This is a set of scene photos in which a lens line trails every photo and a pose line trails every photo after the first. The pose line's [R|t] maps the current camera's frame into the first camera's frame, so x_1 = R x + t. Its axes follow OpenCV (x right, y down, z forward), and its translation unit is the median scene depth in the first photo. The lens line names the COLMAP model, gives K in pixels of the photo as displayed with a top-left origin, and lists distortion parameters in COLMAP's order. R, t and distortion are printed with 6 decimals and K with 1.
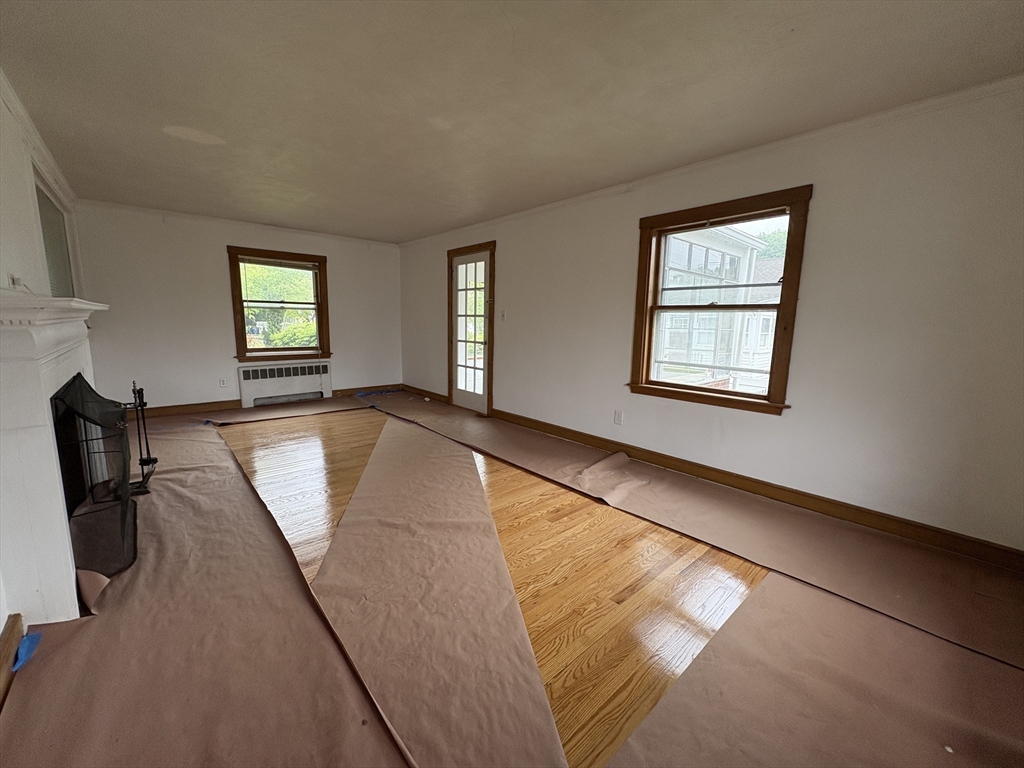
lens RADIAL K [[407.6, 0, 514.8], [0, 407.6, 380.0], [0, 0, 1]] dist [0.000853, 0.000268]
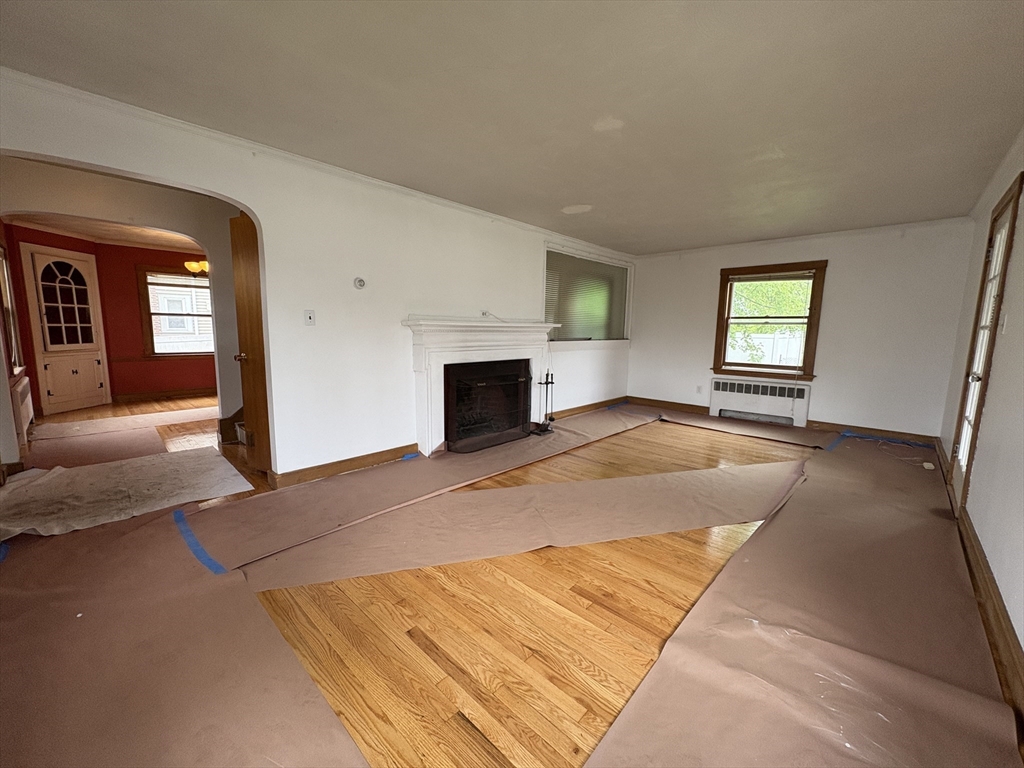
lens RADIAL K [[407.6, 0, 508.5], [0, 407.6, 382.4], [0, 0, 1]] dist [0.000853, 0.000268]
pose [[0.081533, 0.115116, -0.990000, 0.366970], [-0.158147, 0.982217, 0.101187, -0.043327], [0.984044, 0.148315, 0.098288, 0.345308]]
